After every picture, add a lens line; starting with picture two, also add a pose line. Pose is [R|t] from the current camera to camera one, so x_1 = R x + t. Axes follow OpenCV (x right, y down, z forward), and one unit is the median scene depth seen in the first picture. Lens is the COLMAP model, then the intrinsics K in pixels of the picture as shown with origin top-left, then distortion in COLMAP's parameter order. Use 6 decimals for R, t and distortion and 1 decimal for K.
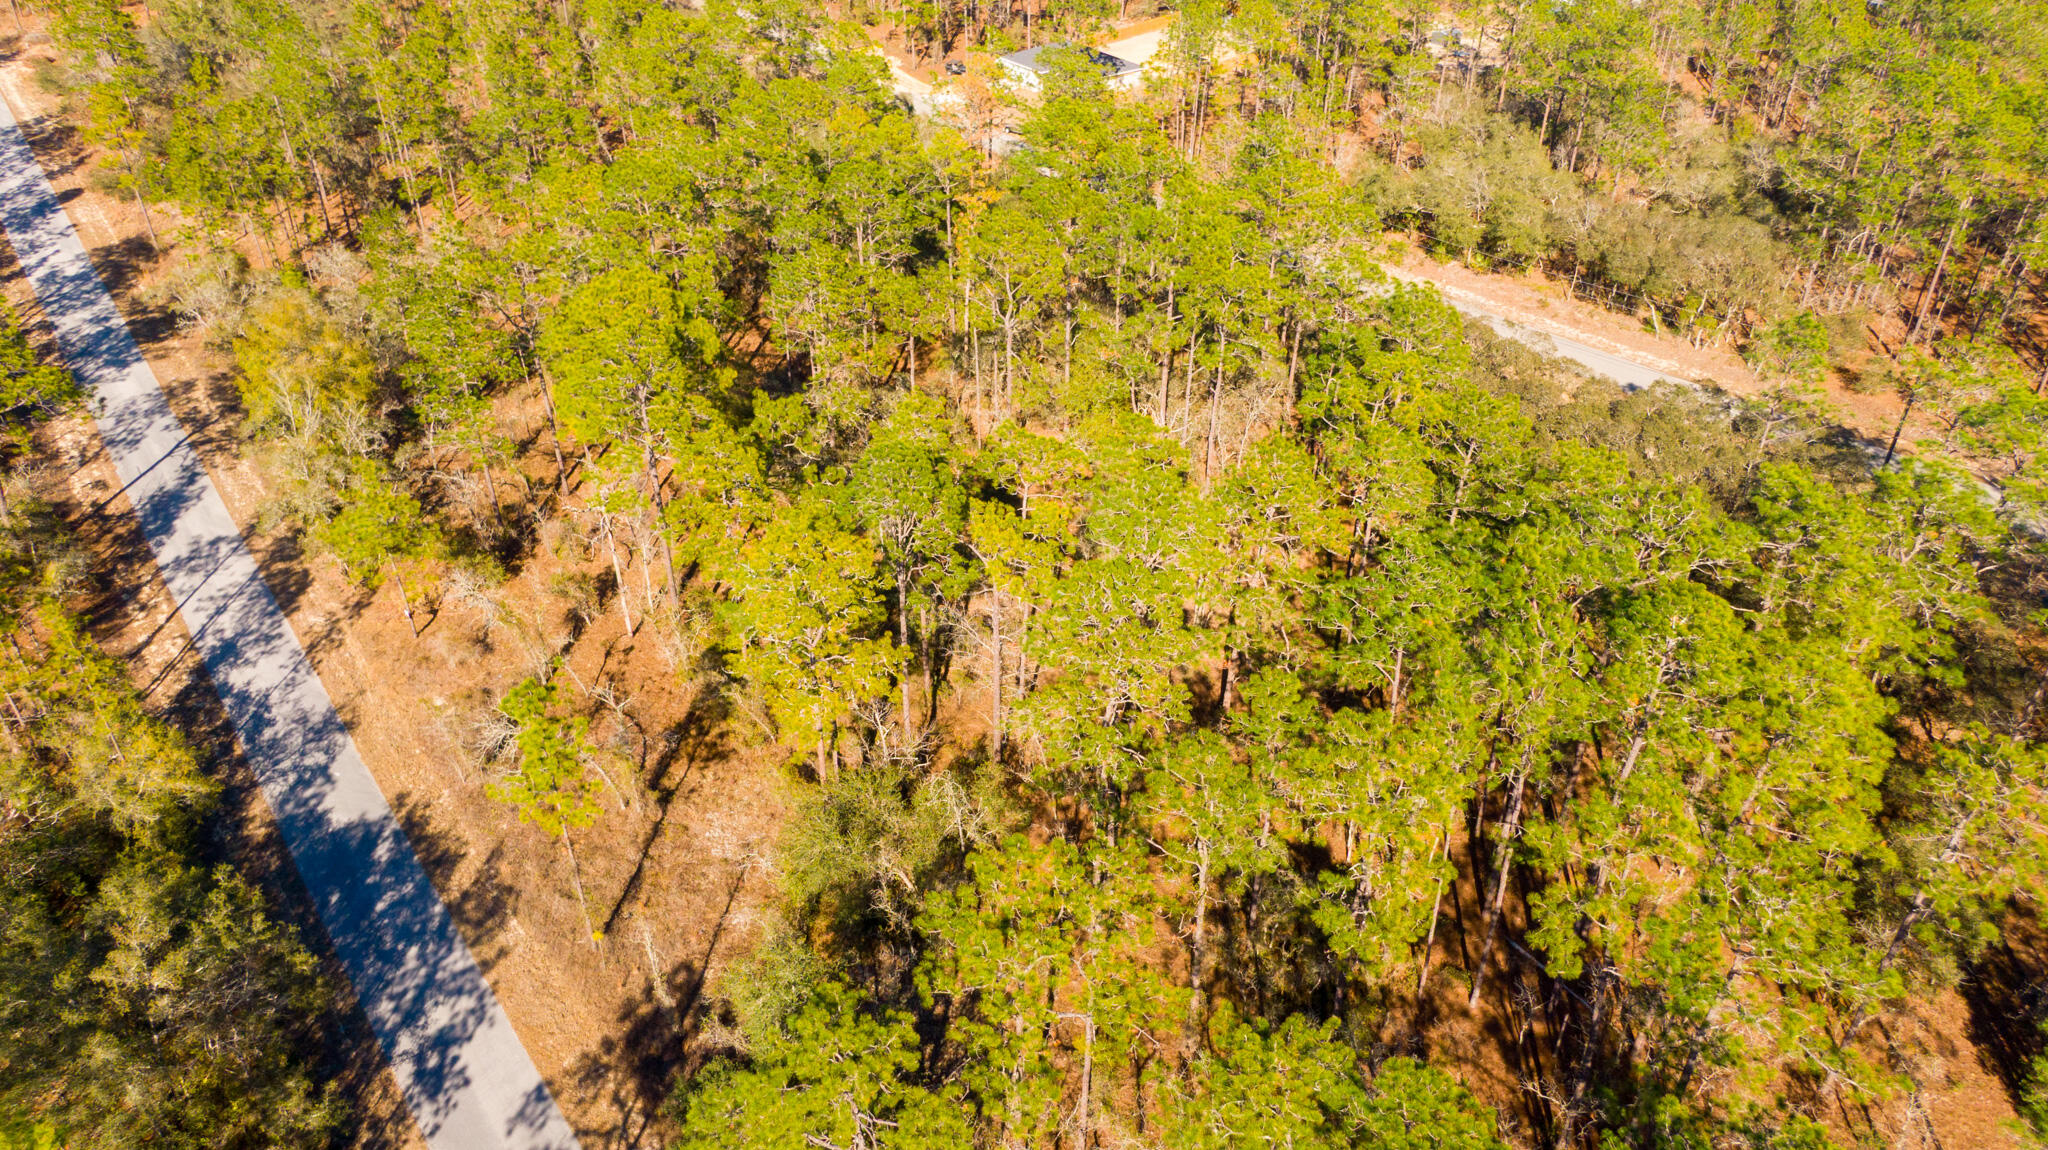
lens RADIAL K [[1412.5, 0, 1022.8], [0, 1412.5, 575.1], [0, 0, 1]] dist [-0.007087, -0.020568]
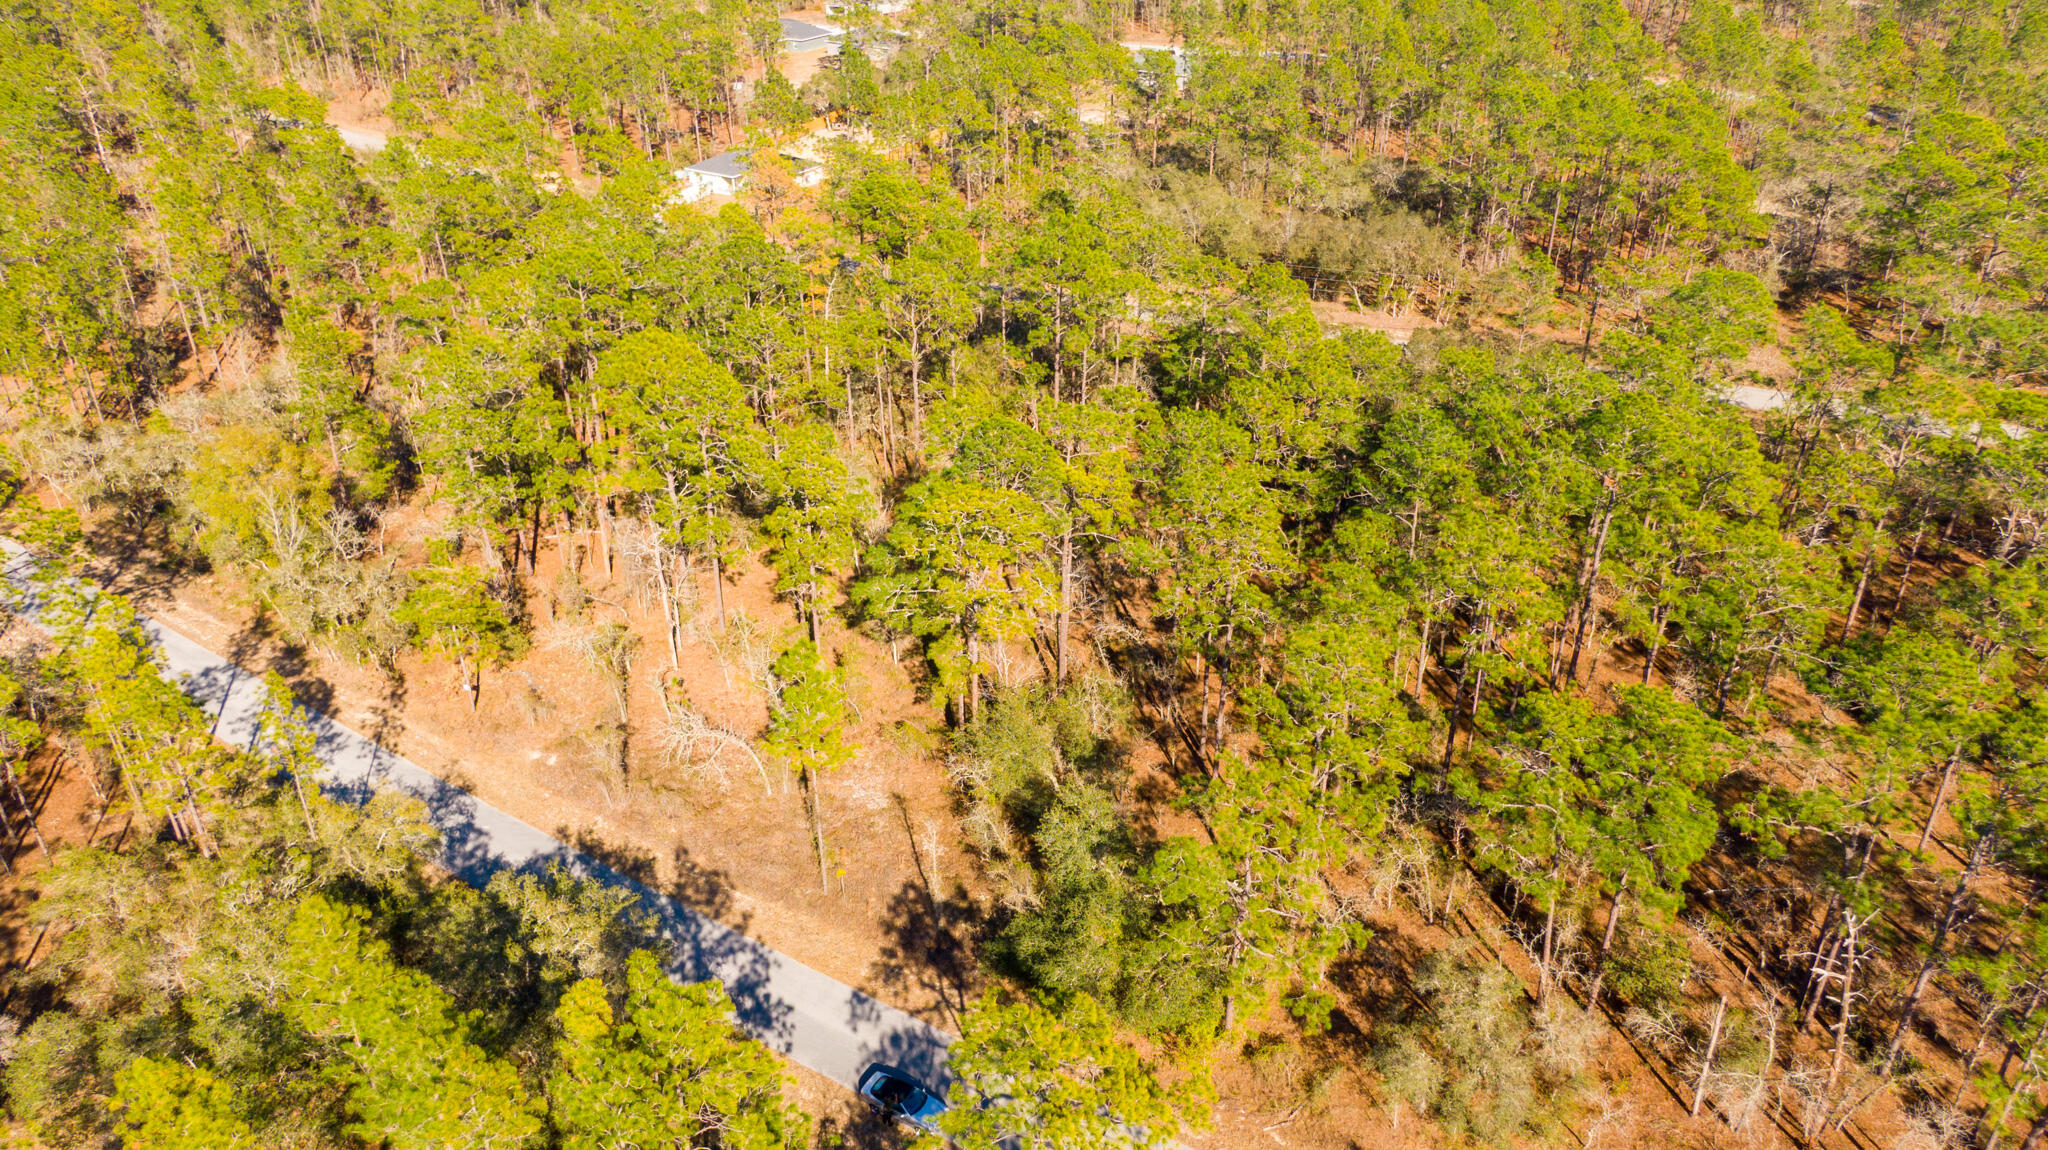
lens RADIAL K [[1412.5, 0, 1025.9], [0, 1412.5, 574.9], [0, 0, 1]] dist [-0.007087, -0.020568]
pose [[0.936342, -0.181559, 0.300498, -0.448396], [0.204970, 0.977589, -0.048027, 0.103717], [-0.285044, 0.106563, 0.952572, -0.149702]]
